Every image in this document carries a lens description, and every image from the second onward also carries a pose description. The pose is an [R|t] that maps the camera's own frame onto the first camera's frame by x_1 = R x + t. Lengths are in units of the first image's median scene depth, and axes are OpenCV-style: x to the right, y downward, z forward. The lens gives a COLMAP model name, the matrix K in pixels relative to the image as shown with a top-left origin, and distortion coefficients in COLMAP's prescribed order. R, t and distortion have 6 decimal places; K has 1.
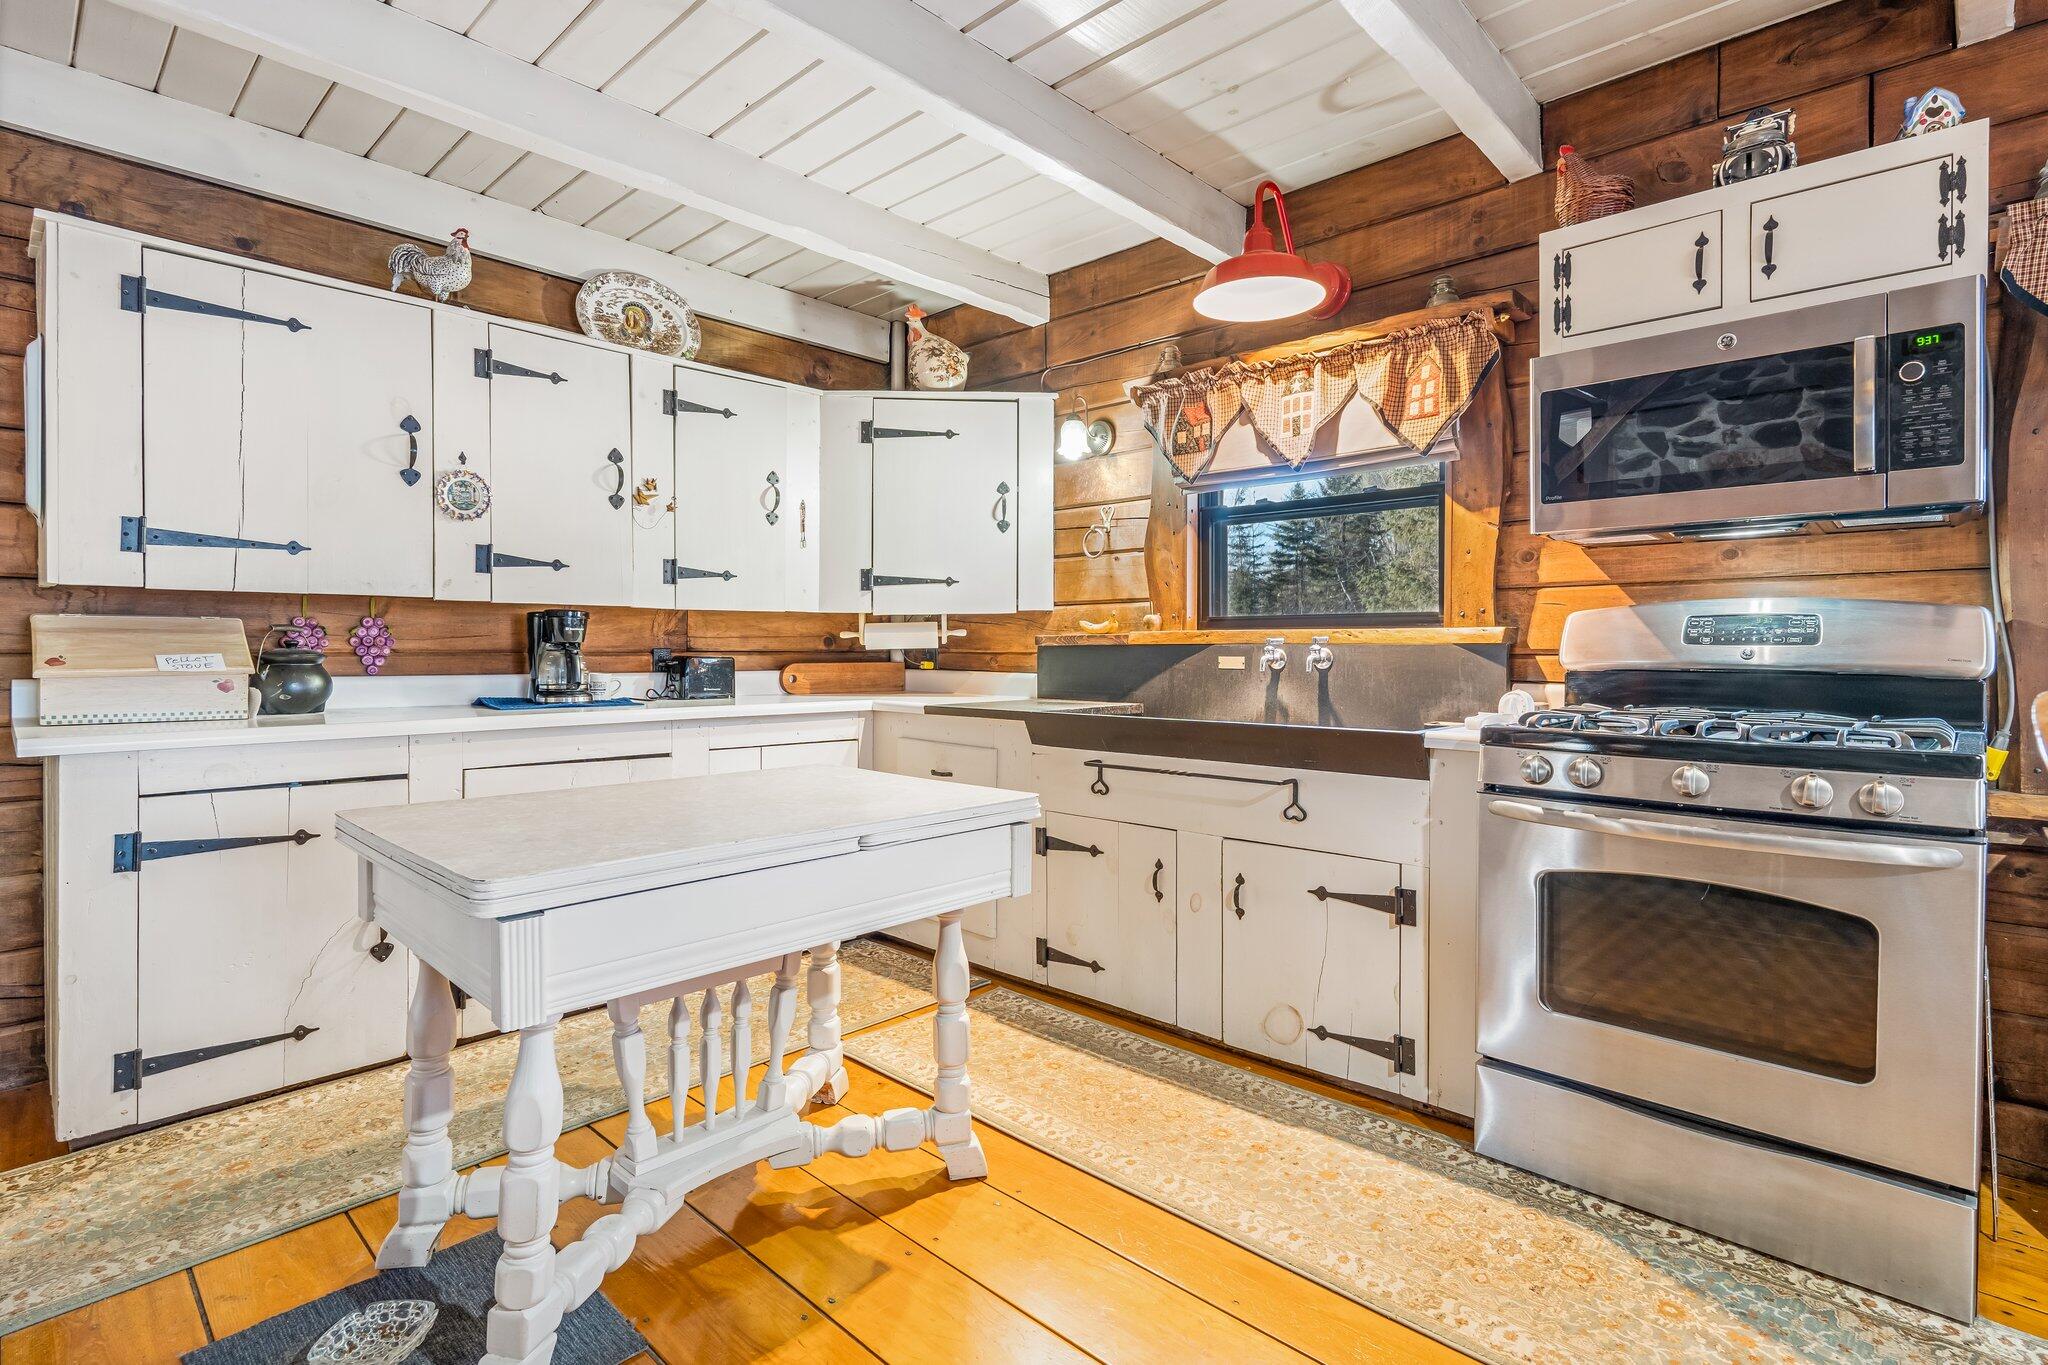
lens RADIAL K [[994.2, 0, 1023.2], [0, 994.2, 660.6], [0, 0, 1]] dist [-0.001137, 0.000009]
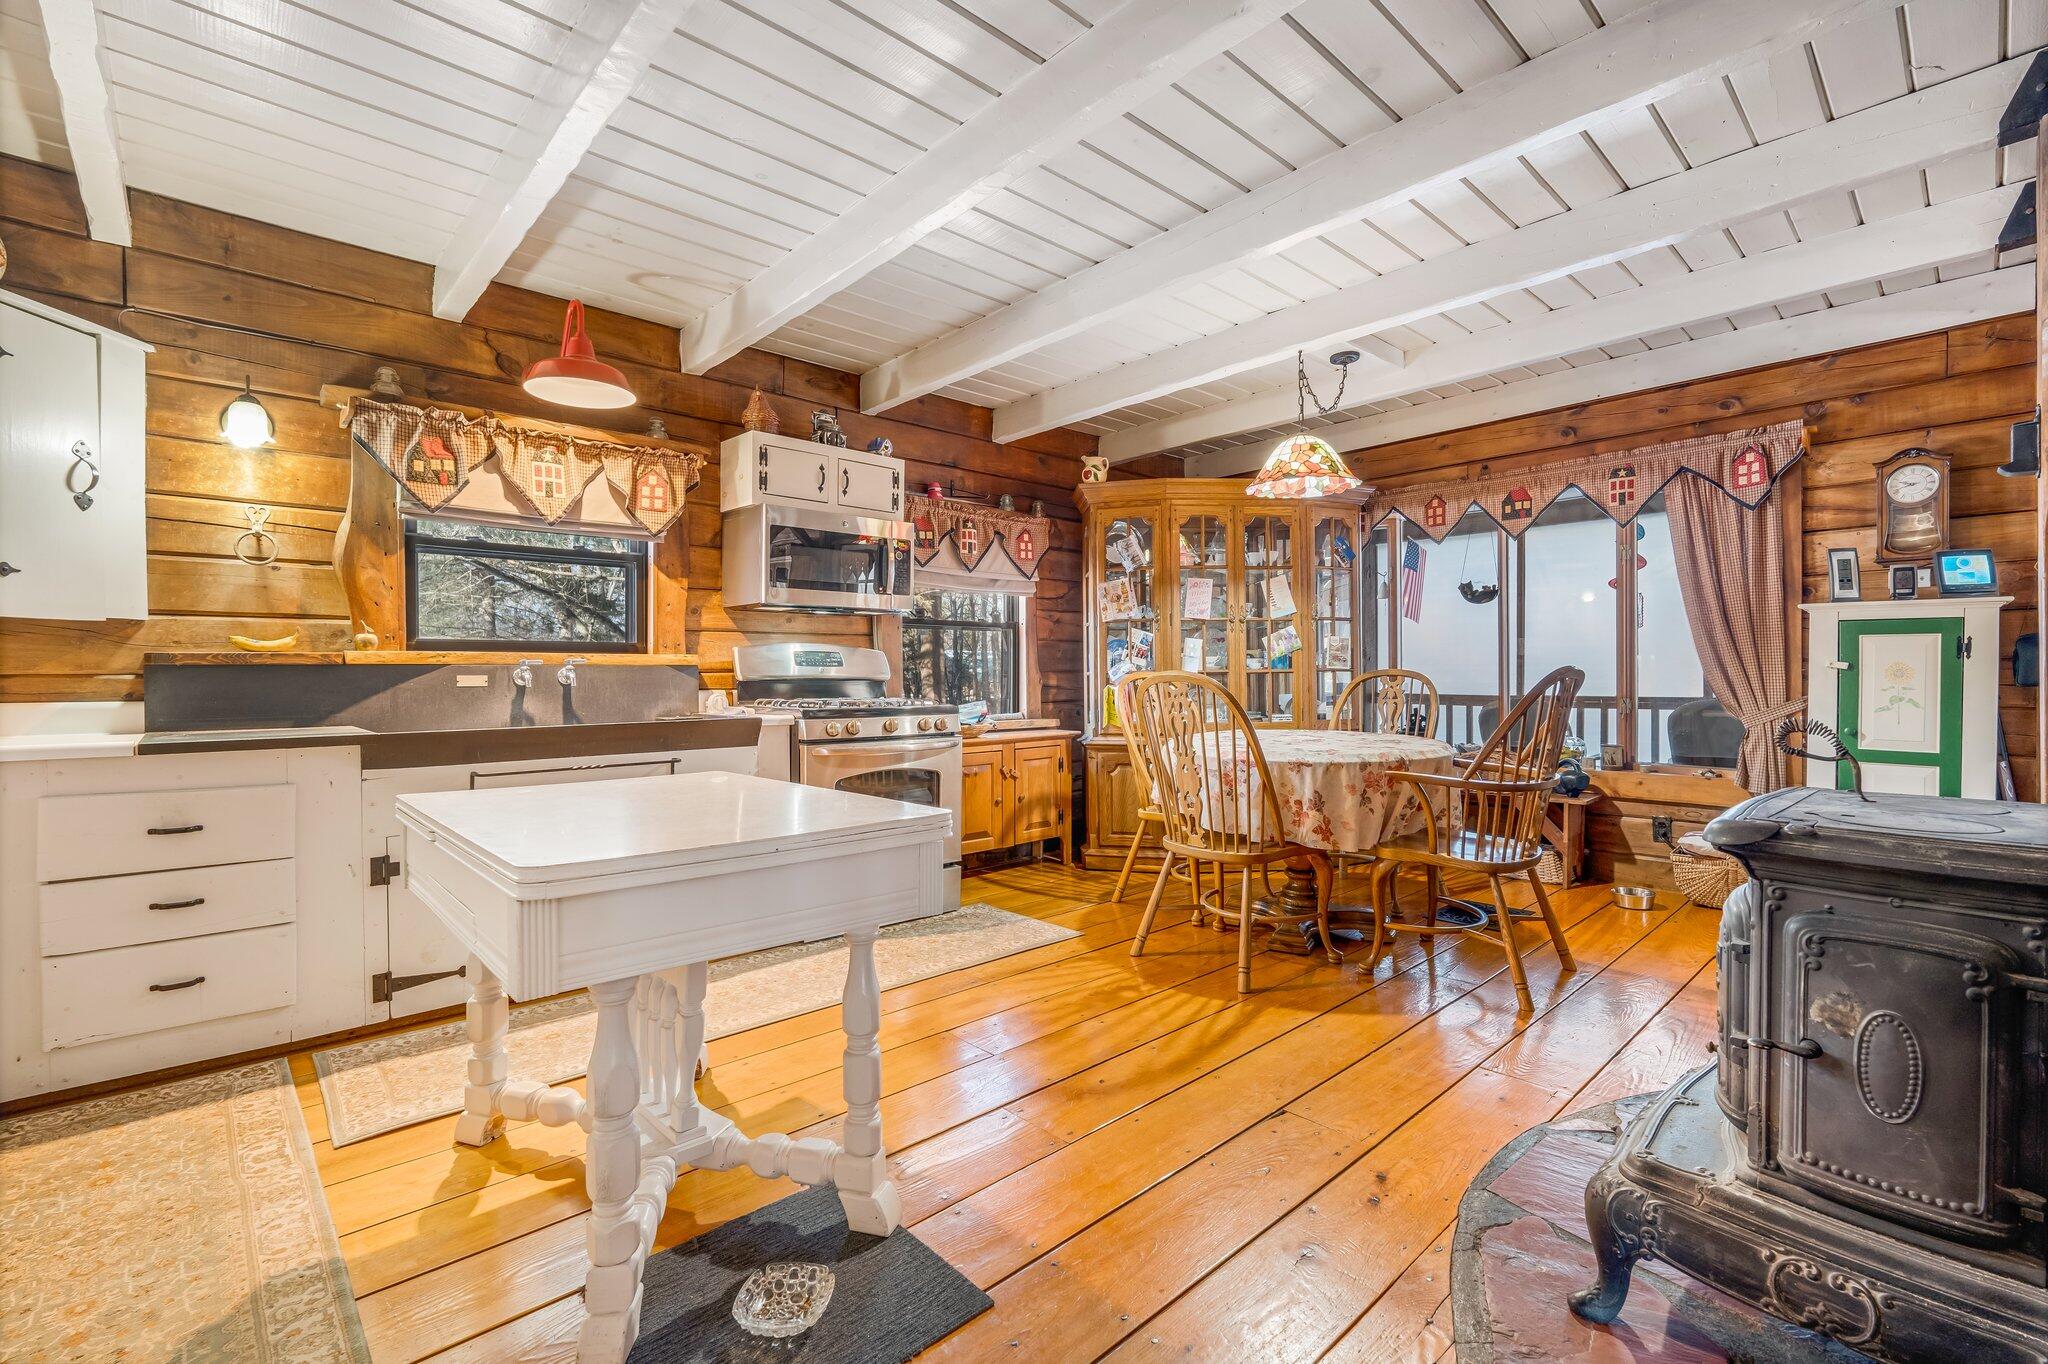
lens RADIAL K [[900.0, 0, 1023.4], [0, 900.0, 682.1], [0, 0, 1]] dist [-0.000184, -0.000124]
pose [[0.065302, -0.011944, 0.997794, -0.804578], [0.015829, 0.999815, 0.010933, 0.002399], [-0.997740, 0.015080, 0.065479, 0.334177]]
